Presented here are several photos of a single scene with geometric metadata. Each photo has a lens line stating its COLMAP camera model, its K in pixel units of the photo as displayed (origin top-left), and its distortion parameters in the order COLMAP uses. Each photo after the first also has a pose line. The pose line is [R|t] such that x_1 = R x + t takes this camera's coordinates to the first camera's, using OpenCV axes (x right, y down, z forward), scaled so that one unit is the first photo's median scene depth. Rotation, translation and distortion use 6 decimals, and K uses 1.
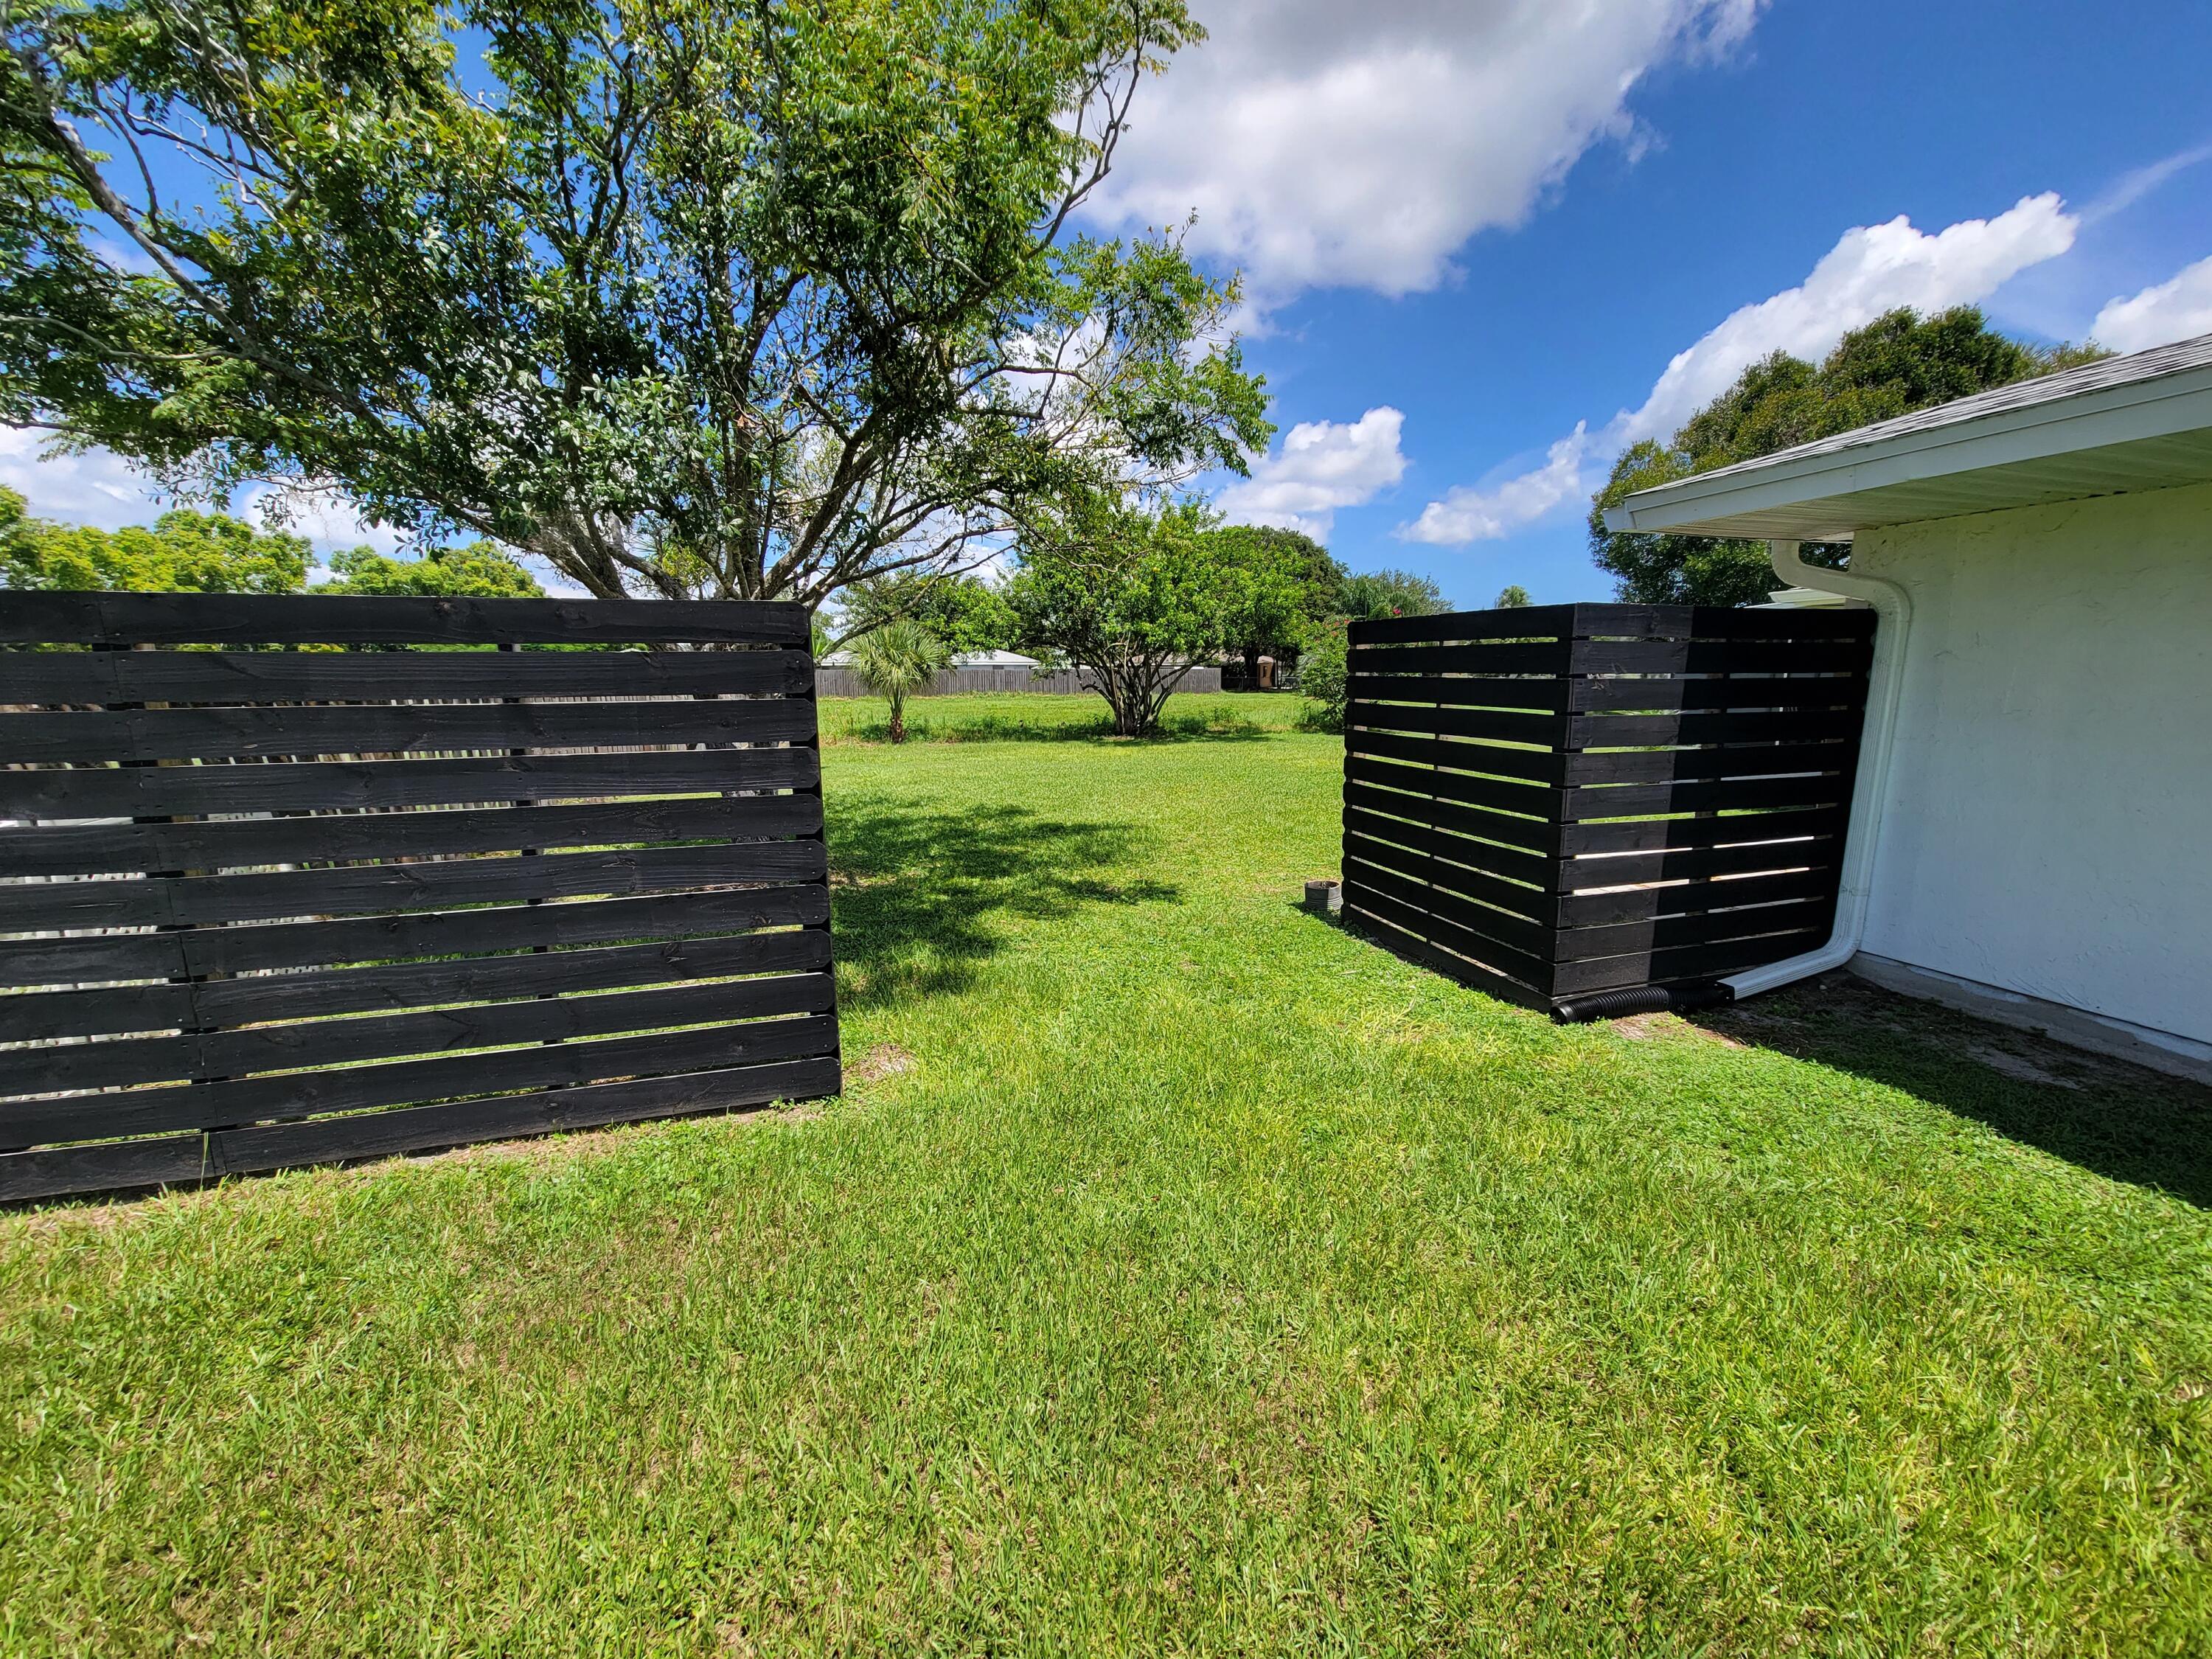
lens RADIAL K [[877.2, 0, 1106.0], [0, 877.2, 829.5], [0, 0, 1]] dist [-0.000949, -0.000105]
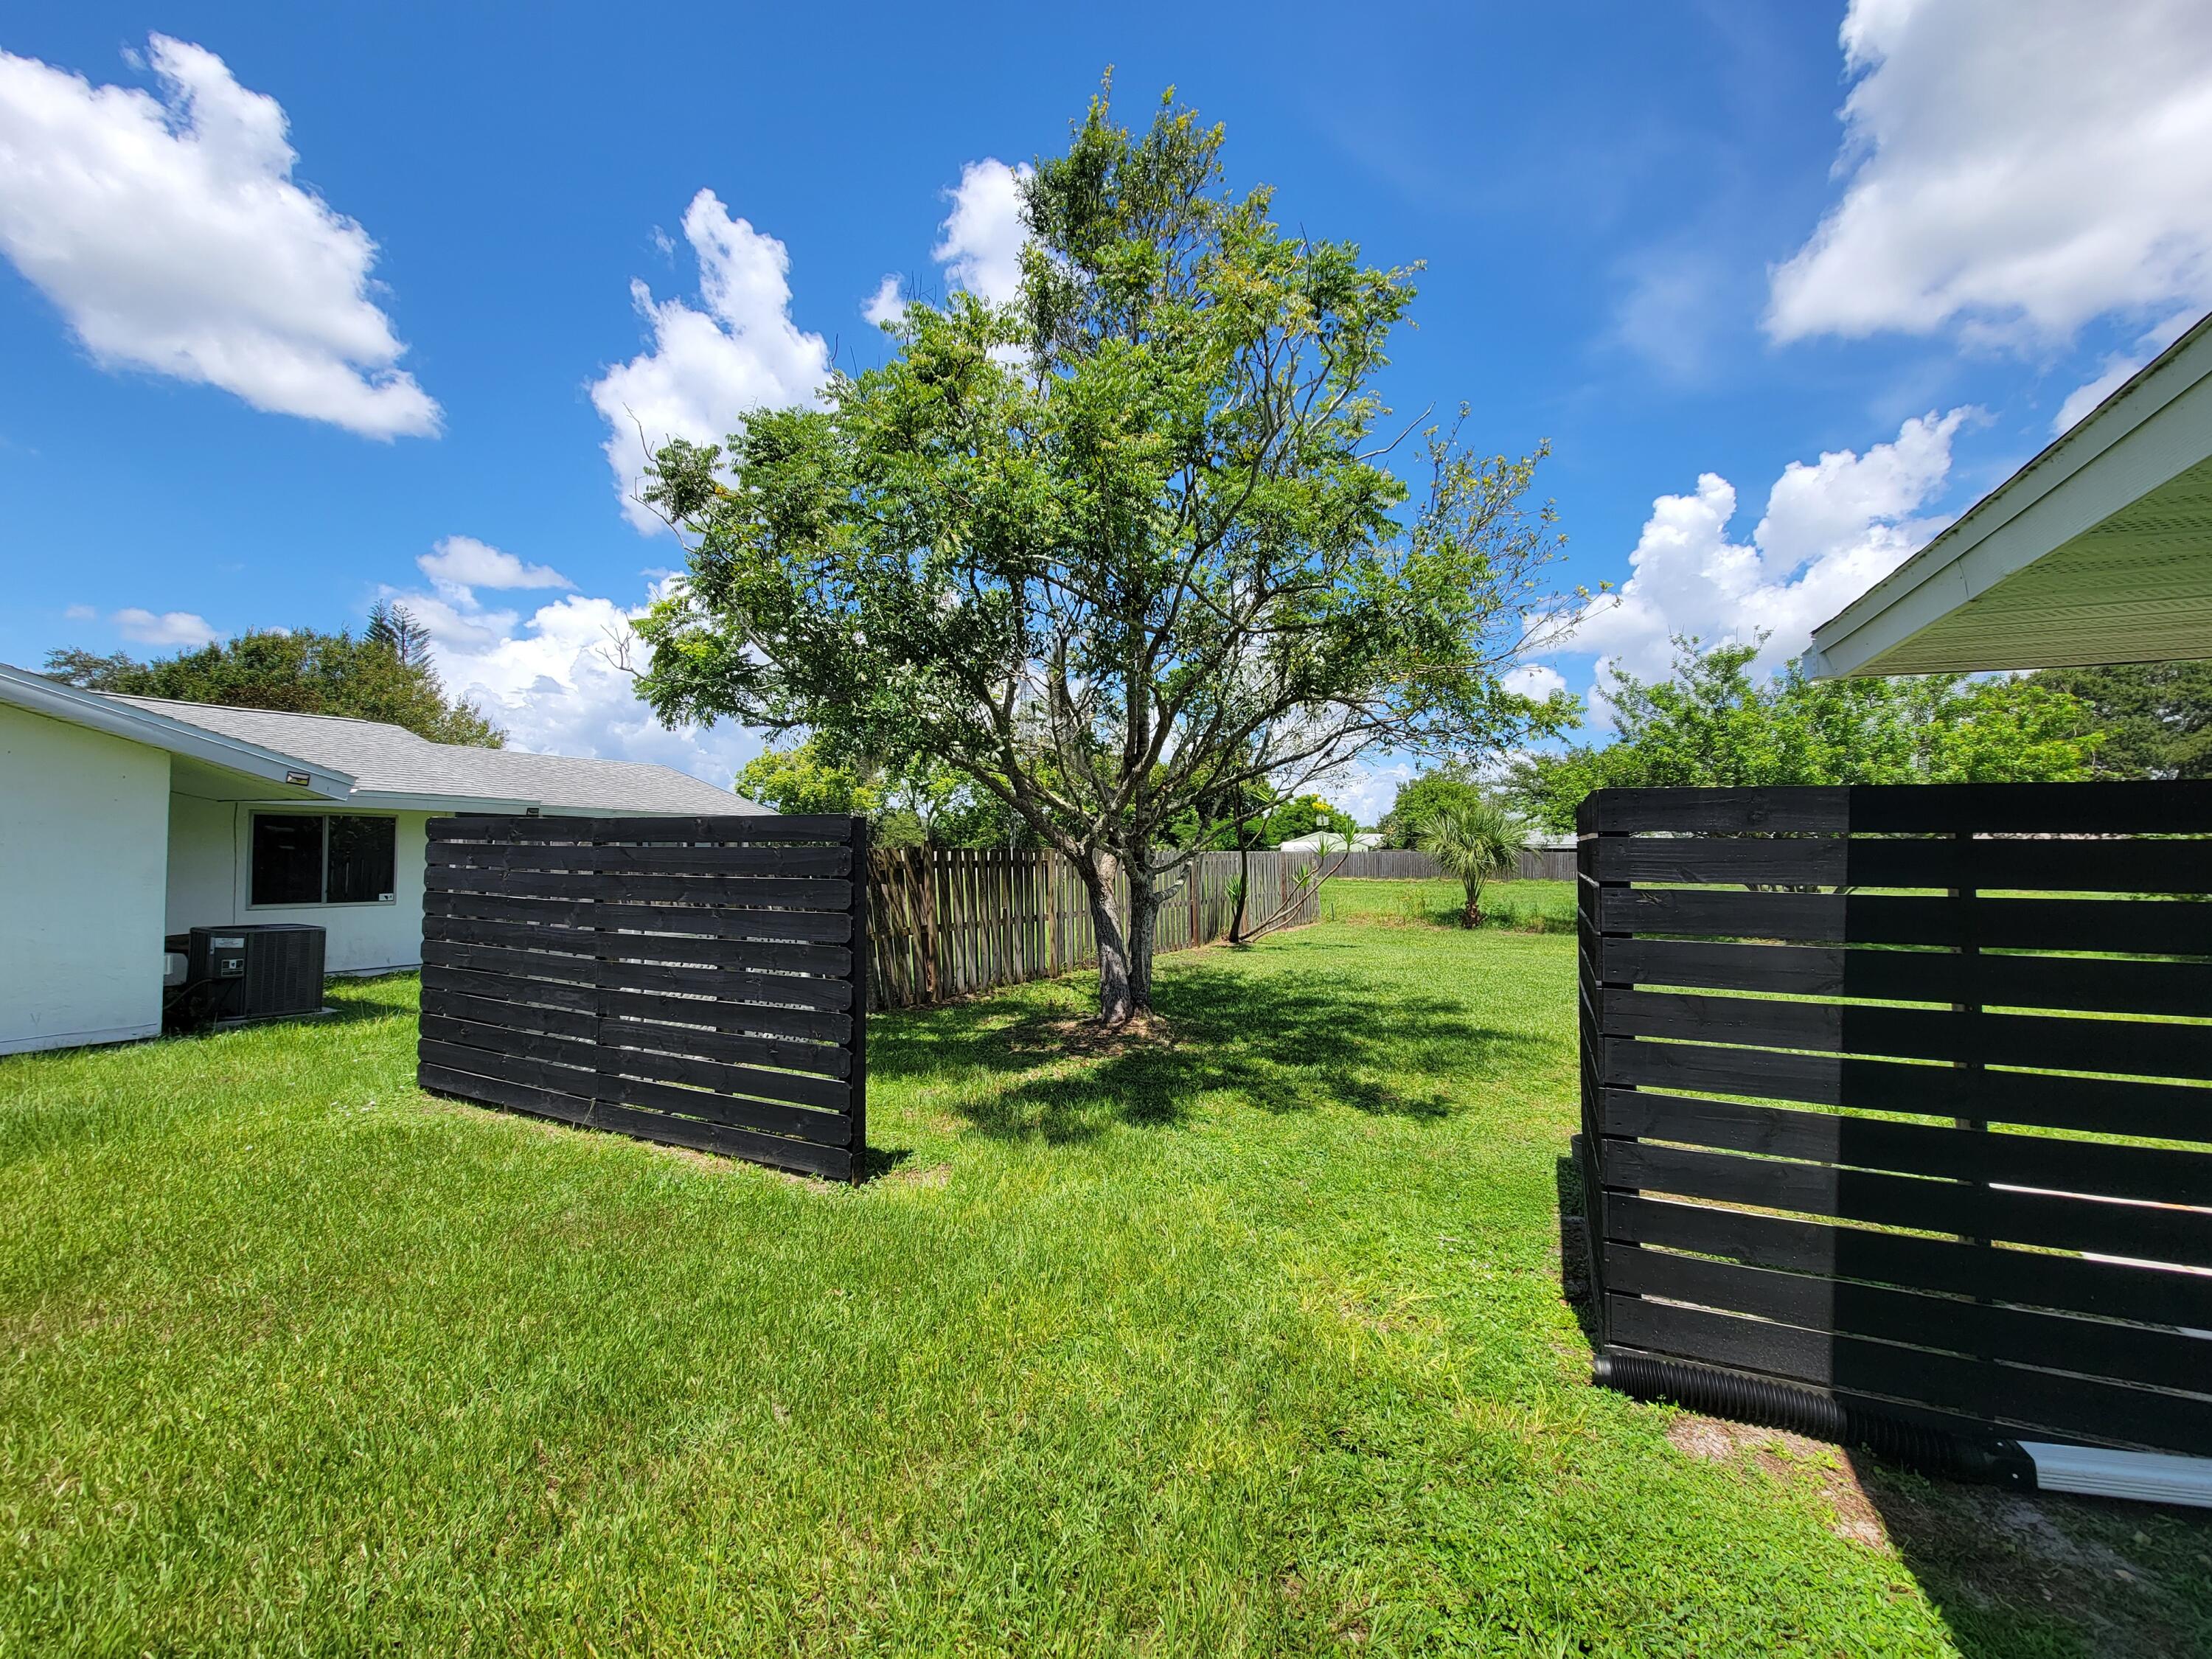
lens RADIAL K [[884.1, 0, 1106.0], [0, 884.1, 829.5], [0, 0, 1]] dist [0.000483, -0.000029]
pose [[0.735389, -0.009826, -0.677574, 0.665103], [-0.126878, 0.980216, -0.151919, -0.047578], [0.665661, 0.197689, 0.719593, 0.151084]]
